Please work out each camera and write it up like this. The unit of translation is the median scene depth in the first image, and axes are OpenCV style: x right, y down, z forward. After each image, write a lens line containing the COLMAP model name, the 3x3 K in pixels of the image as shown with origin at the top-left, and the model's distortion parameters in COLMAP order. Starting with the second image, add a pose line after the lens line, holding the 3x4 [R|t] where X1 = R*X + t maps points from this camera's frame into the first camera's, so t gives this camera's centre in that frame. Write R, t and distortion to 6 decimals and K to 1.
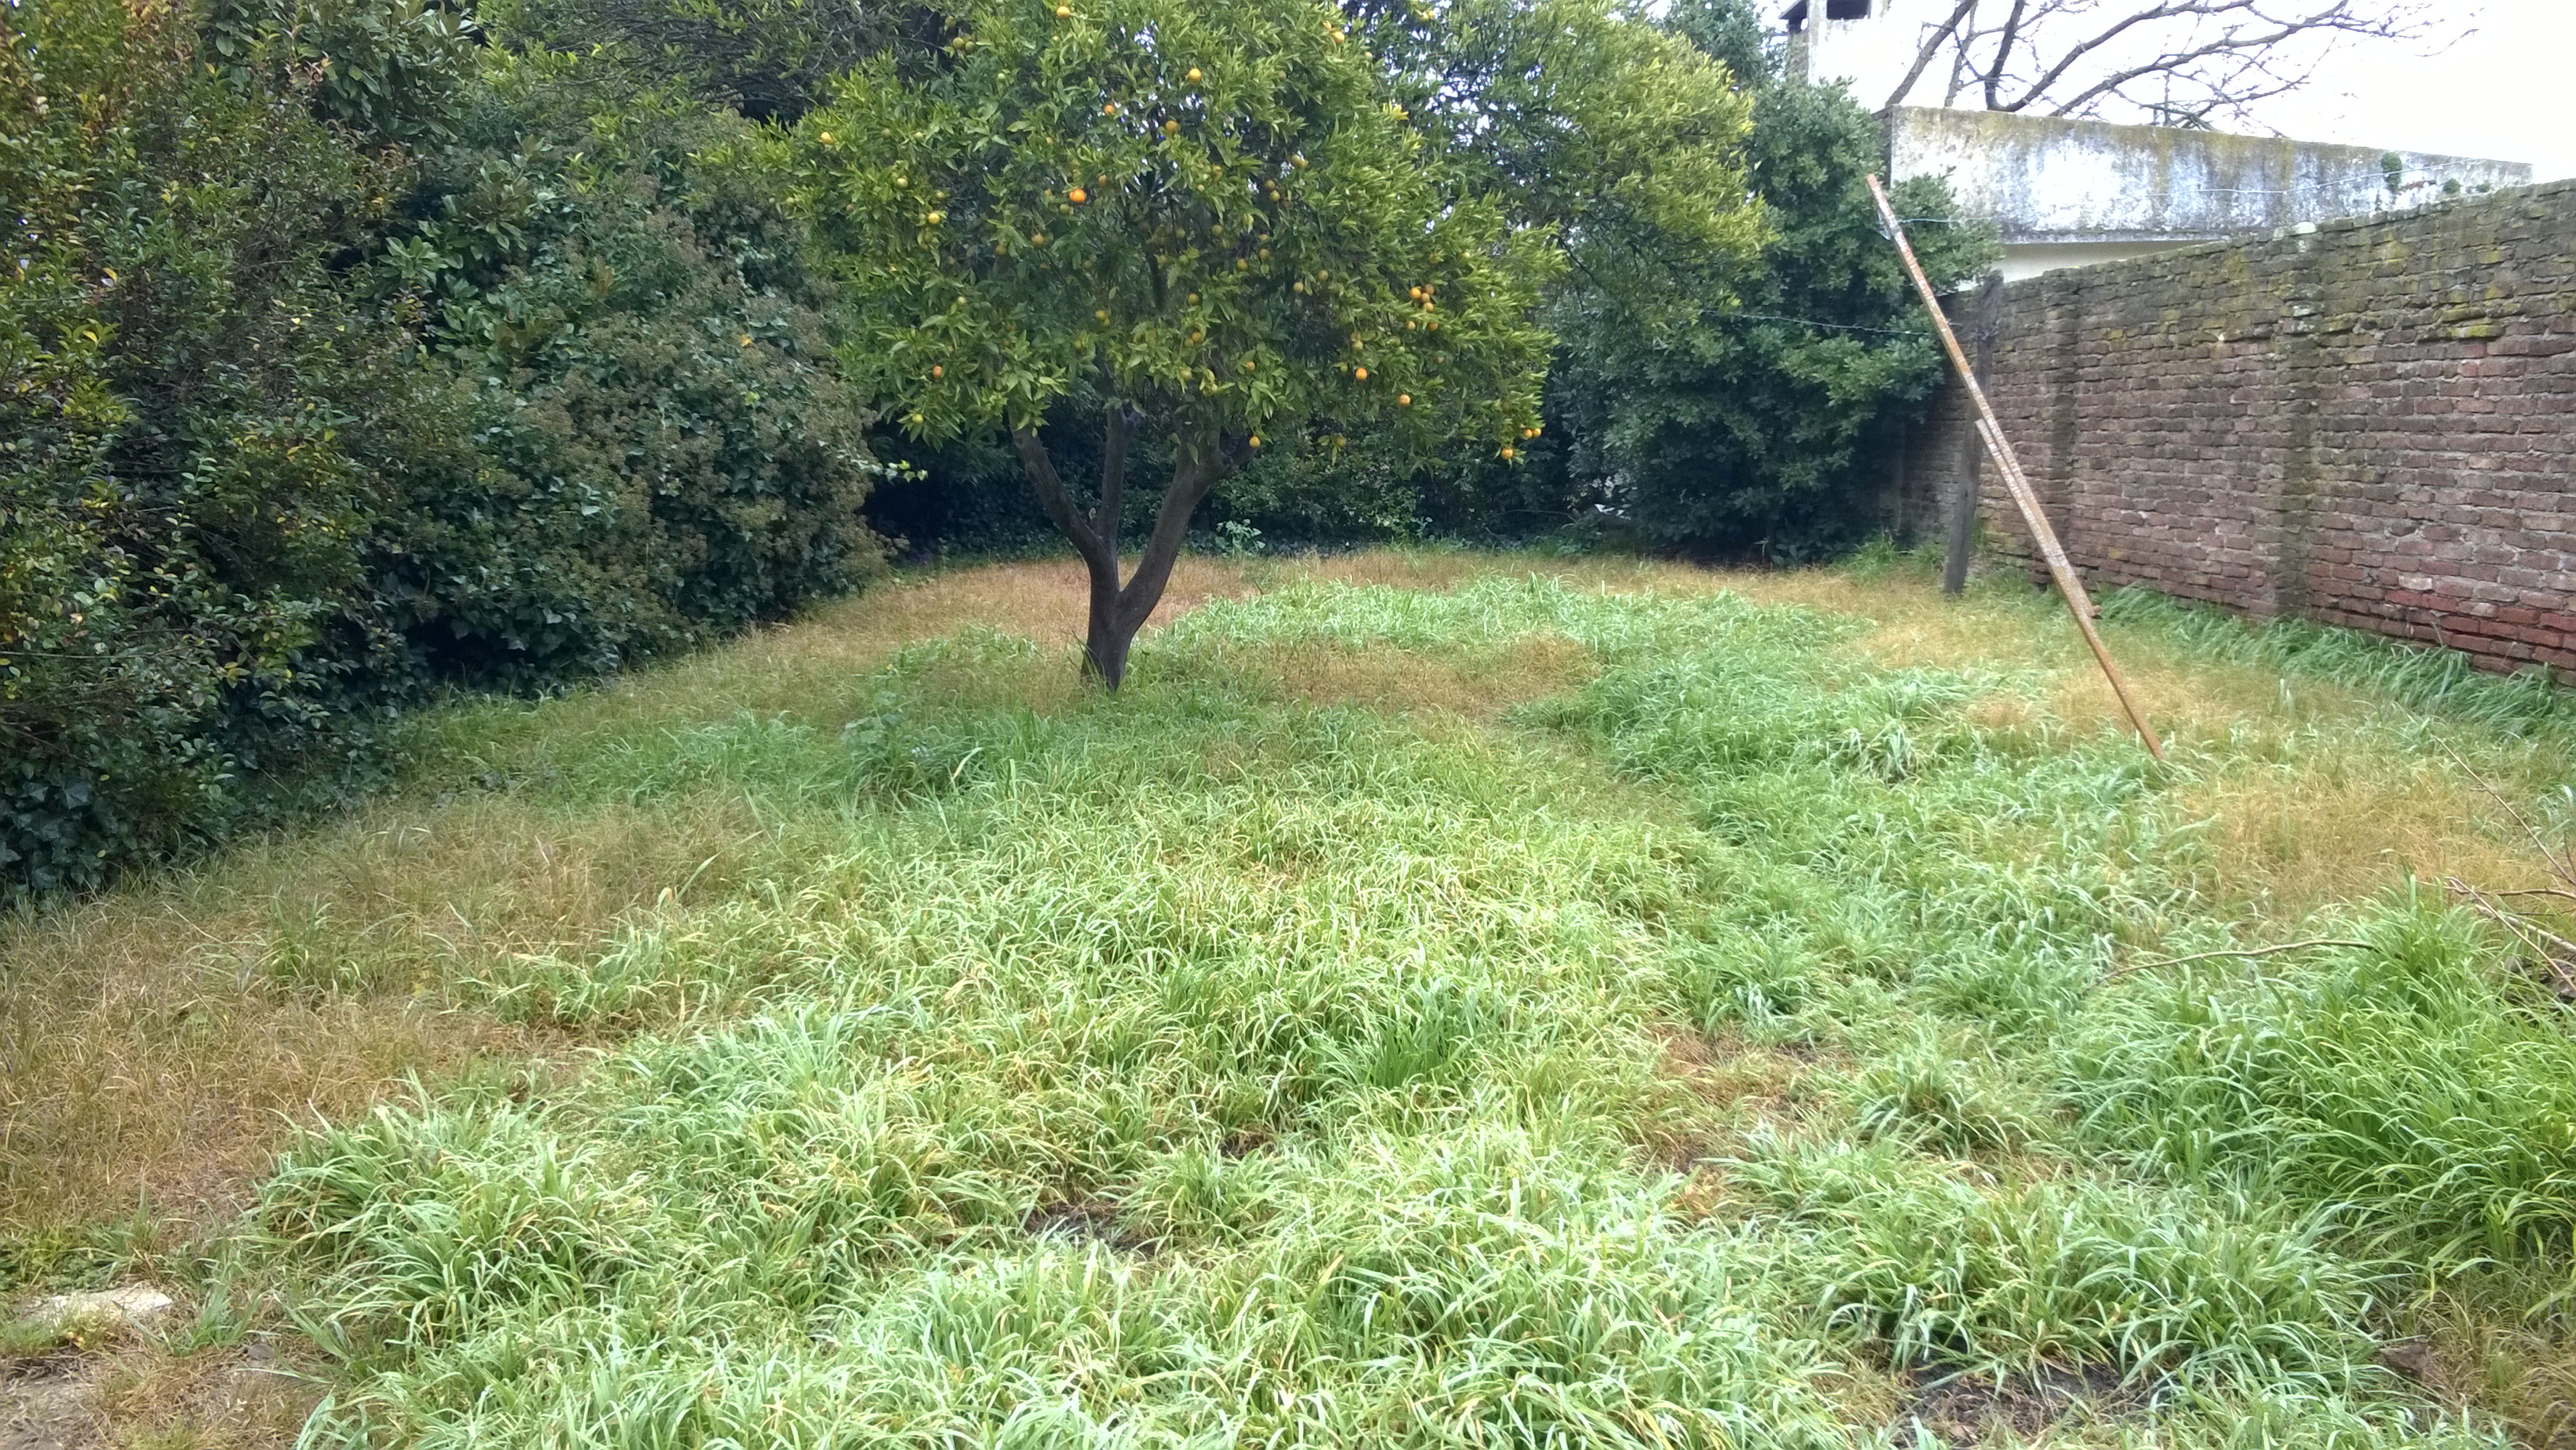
lens RADIAL K [[1976.4, 0, 1286.5], [0, 1976.4, 731.9], [0, 0, 1]] dist [-0.000630, 0.004107]
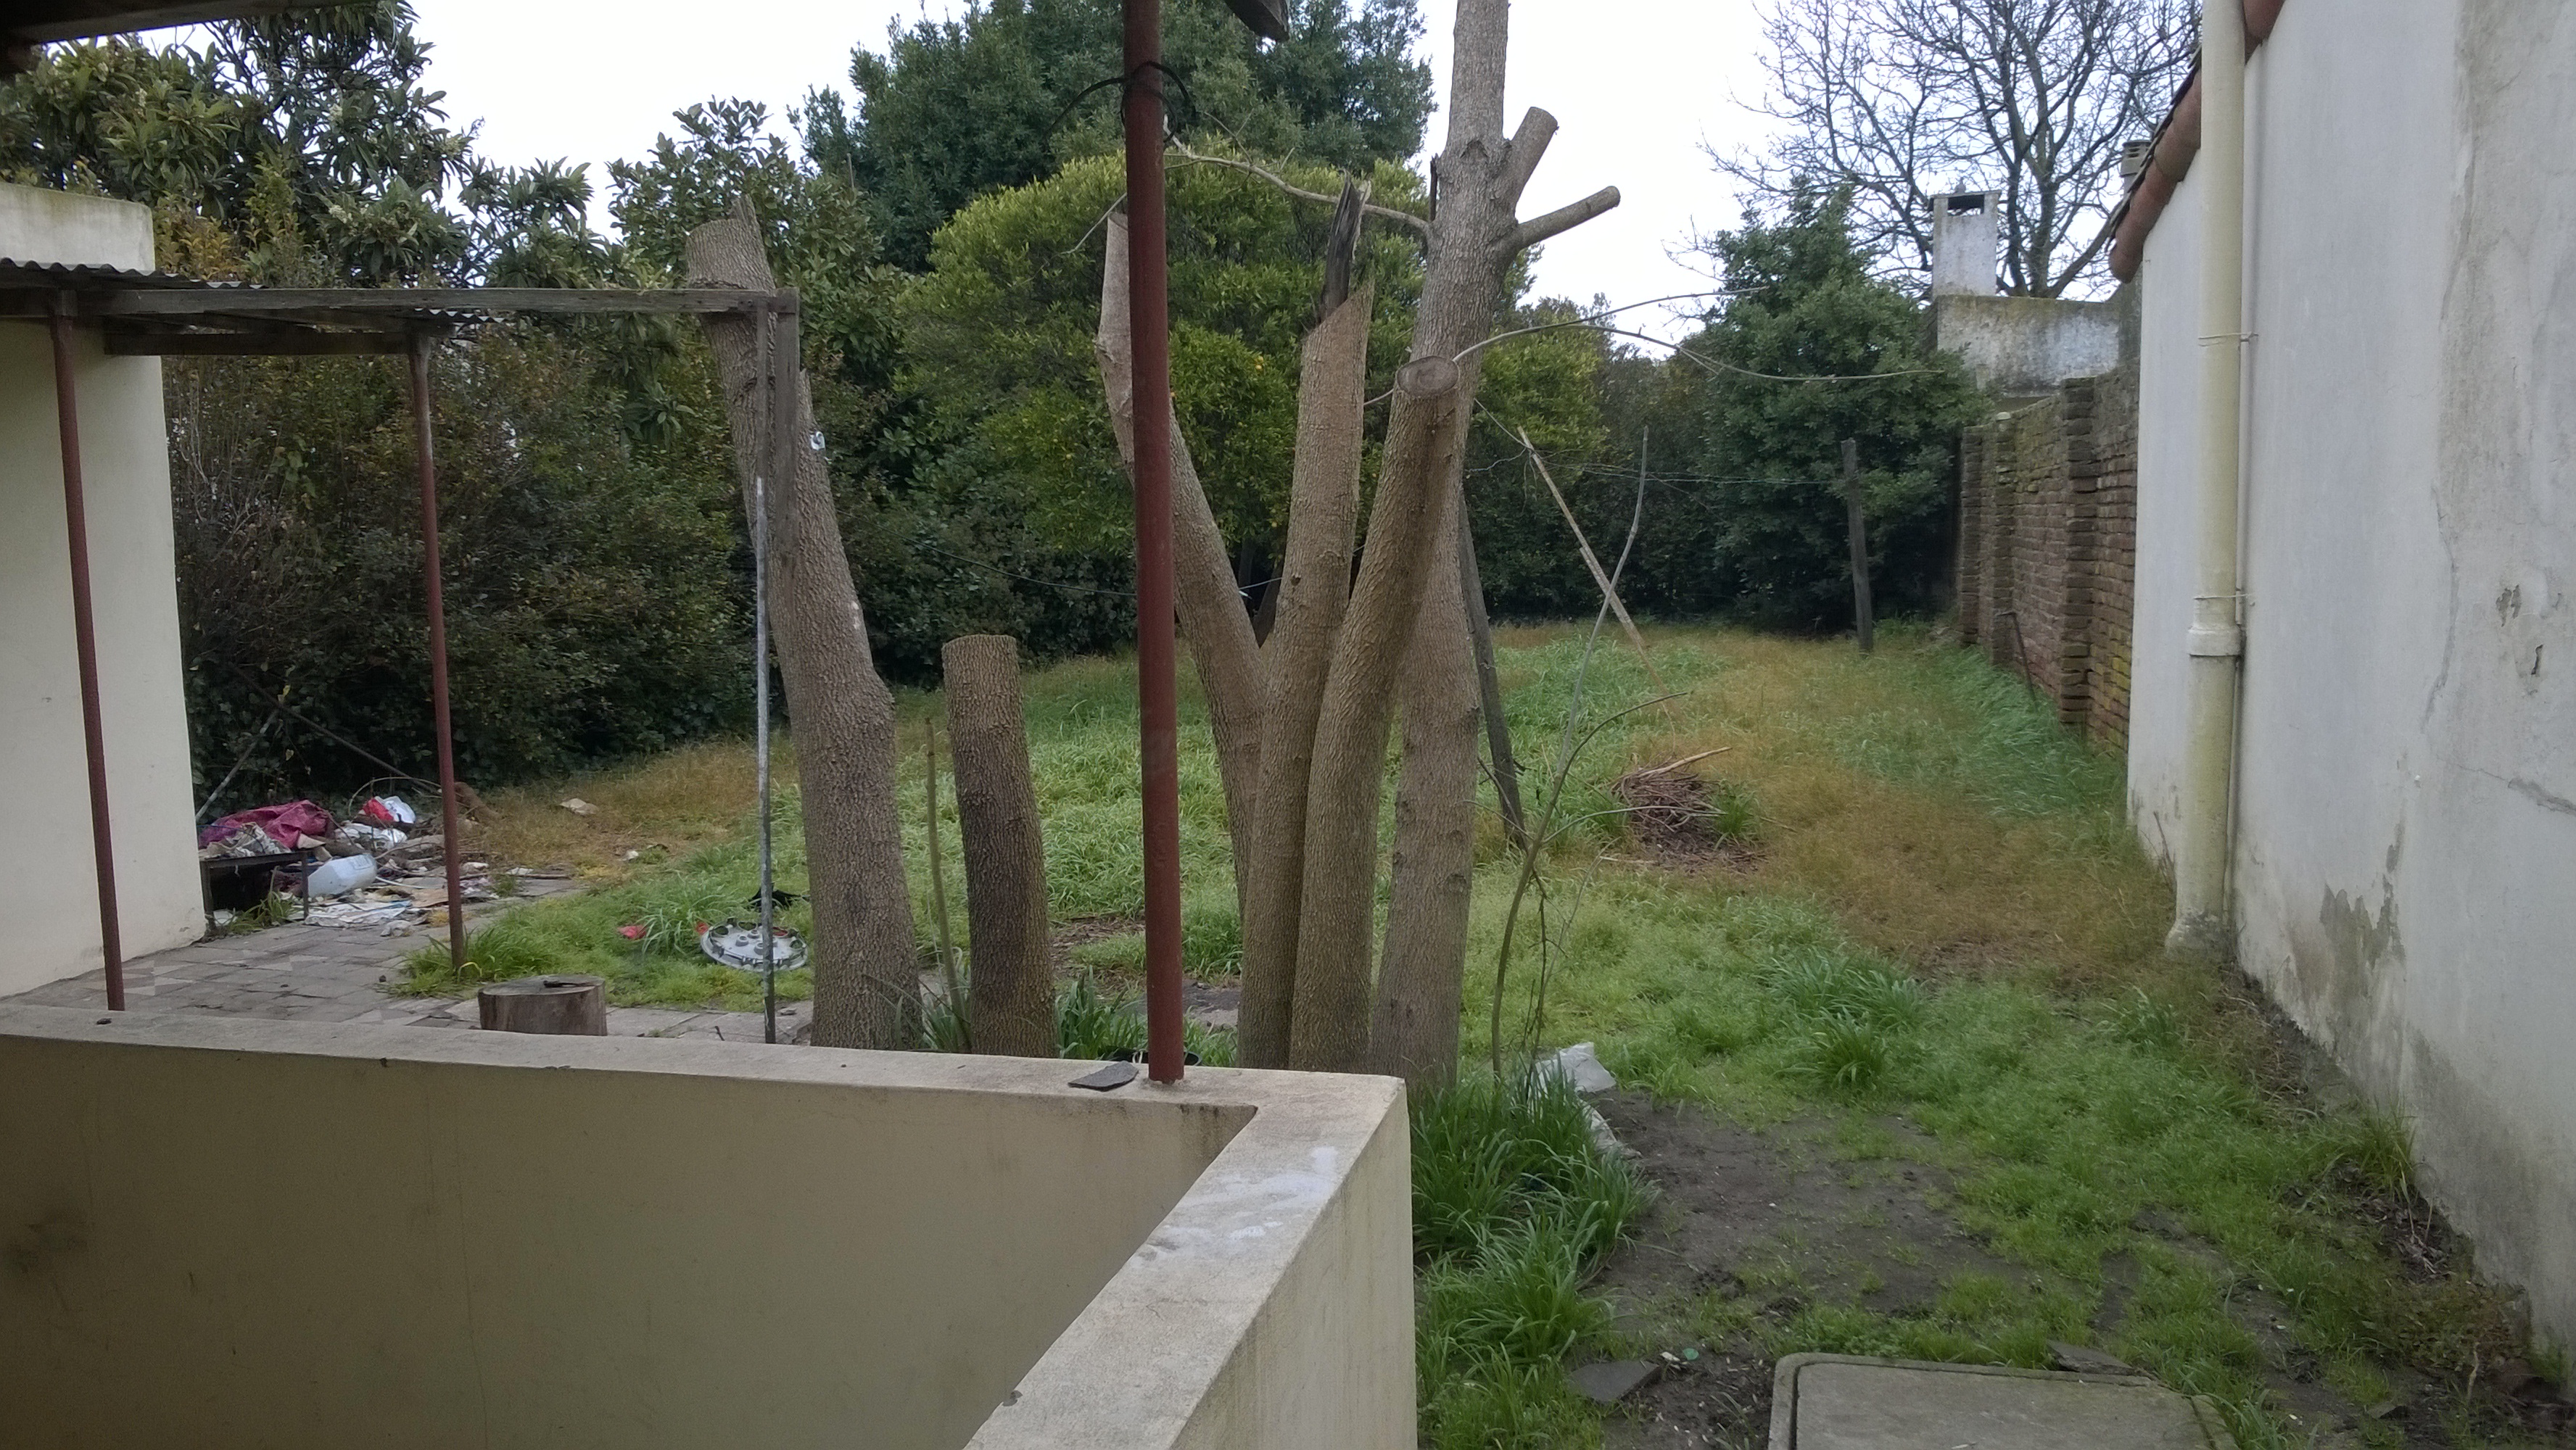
lens RADIAL K [[1976.4, 0, 1296.5], [0, 1976.4, 716.5], [0, 0, 1]] dist [-0.000630, 0.004107]
pose [[0.966406, 0.025440, -0.255757, 0.344668], [-0.038049, 0.998286, -0.044476, 0.063610], [0.254187, 0.052713, 0.965718, -0.565017]]
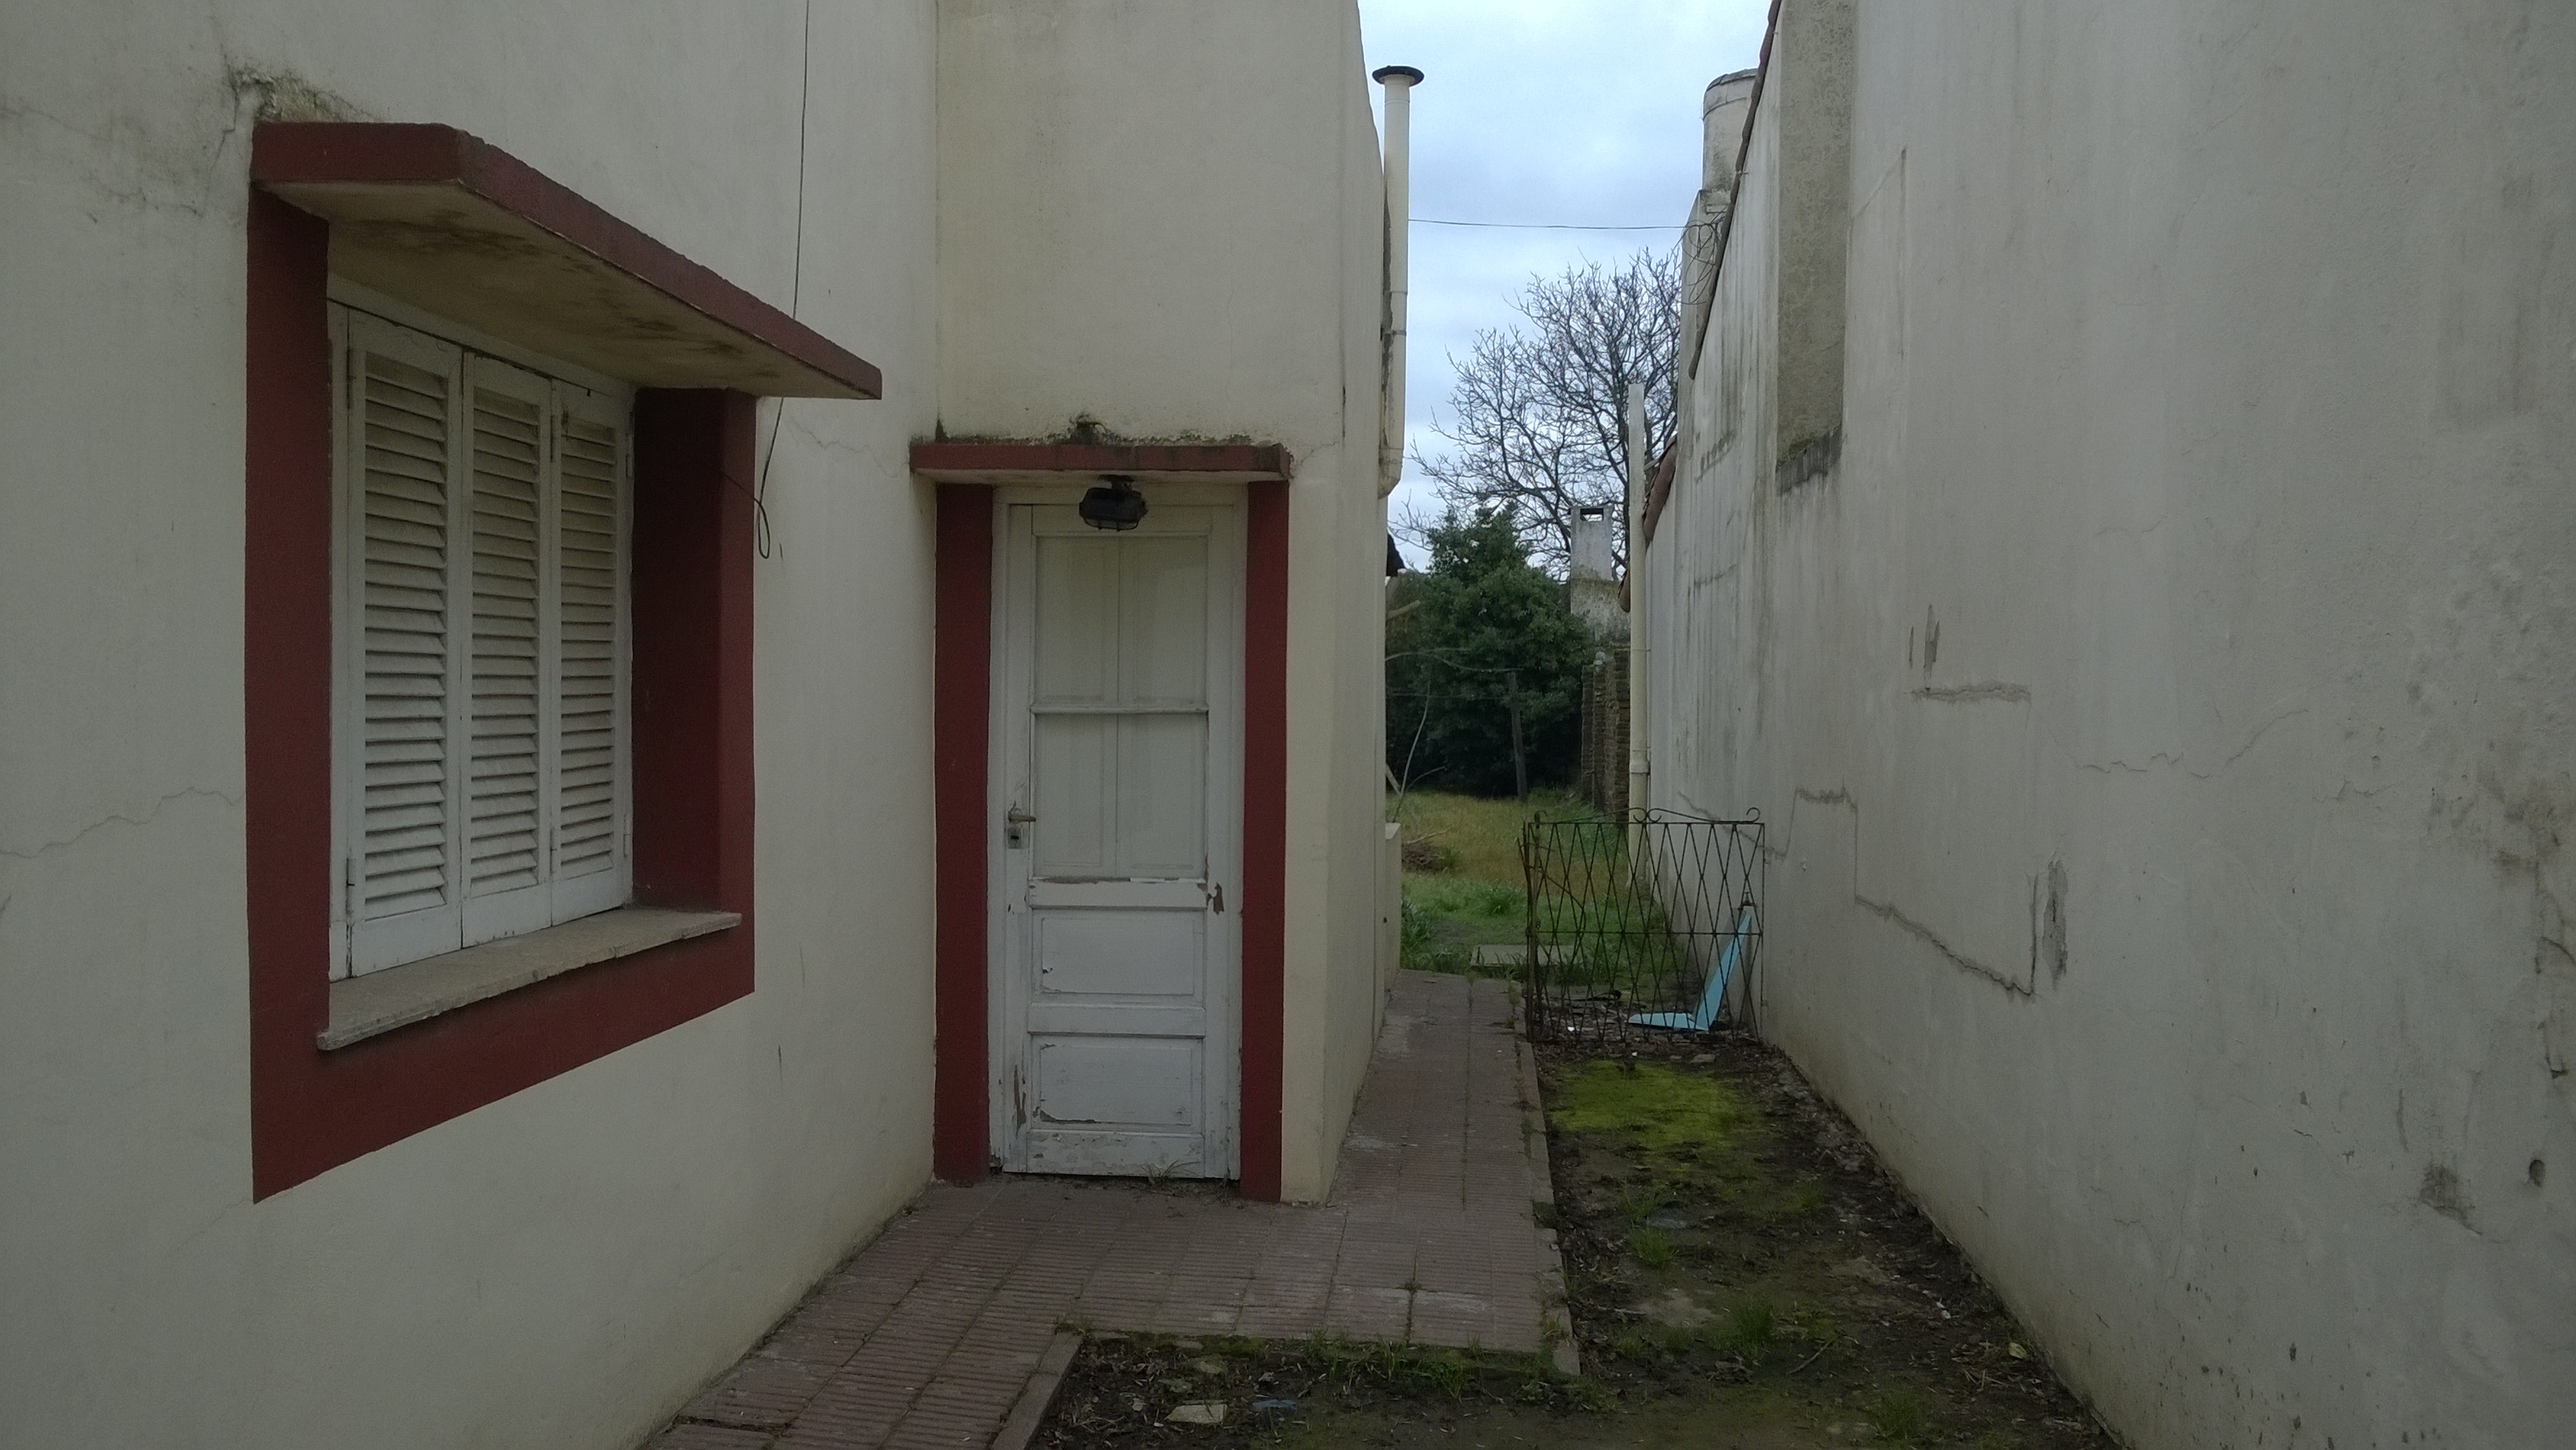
lens RADIAL K [[1976.4, 0, 1286.9], [0, 1976.4, 727.2], [0, 0, 1]] dist [-0.000630, 0.004107]
pose [[0.993541, 0.022913, -0.111135, 0.358722], [-0.039046, 0.988625, -0.145245, 0.210762], [0.106543, 0.148647, 0.983134, -1.486779]]
